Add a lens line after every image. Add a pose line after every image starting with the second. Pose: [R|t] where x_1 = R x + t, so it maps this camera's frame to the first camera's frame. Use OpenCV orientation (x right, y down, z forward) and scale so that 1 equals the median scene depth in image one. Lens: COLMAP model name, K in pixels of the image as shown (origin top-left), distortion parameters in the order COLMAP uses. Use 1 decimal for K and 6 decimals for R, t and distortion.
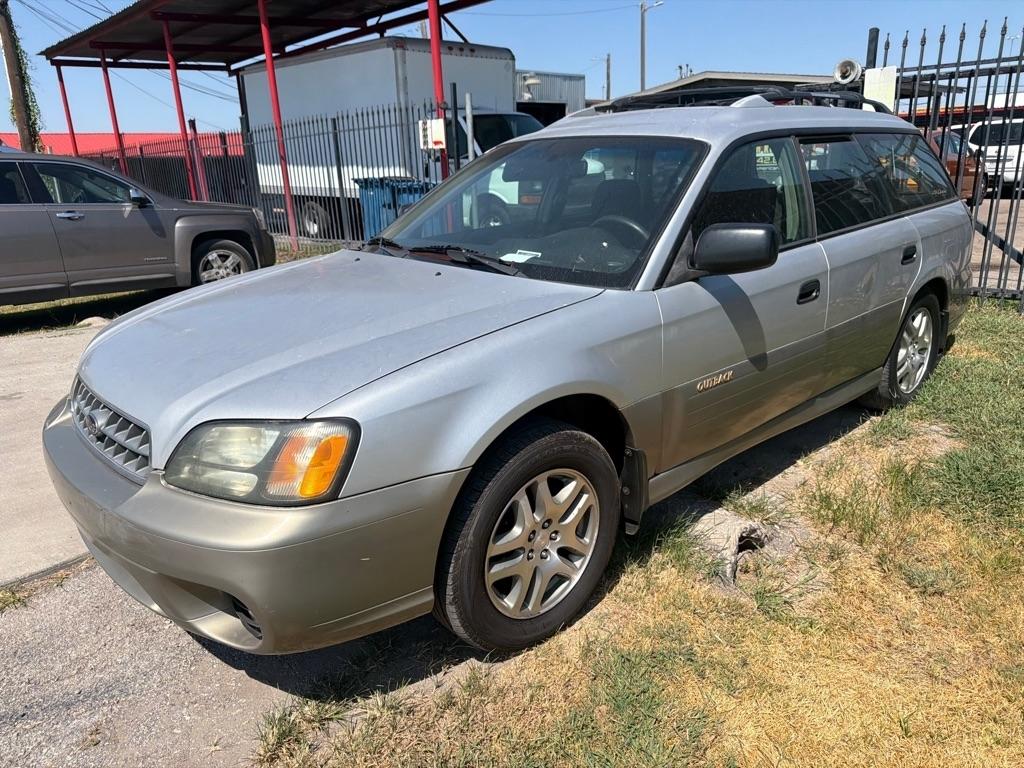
lens RADIAL K [[736.2, 0, 500.7], [0, 736.2, 384.7], [0, 0, 1]] dist [0.003829, -0.008718]
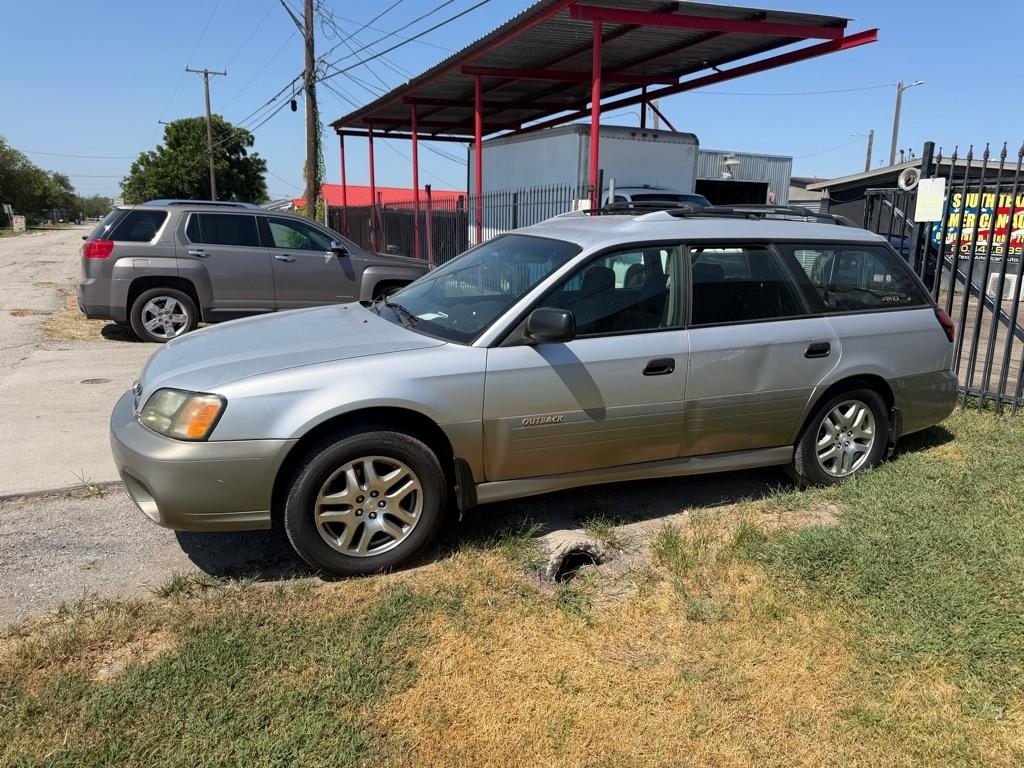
lens RADIAL K [[728.9, 0, 516.0], [0, 728.9, 379.4], [0, 0, 1]] dist [0.046550, -0.074396]
pose [[0.947740, 0.121153, -0.295144, 0.533939], [-0.145650, 0.987367, -0.062397, 0.008403], [0.283856, 0.102124, 0.953413, -0.249341]]
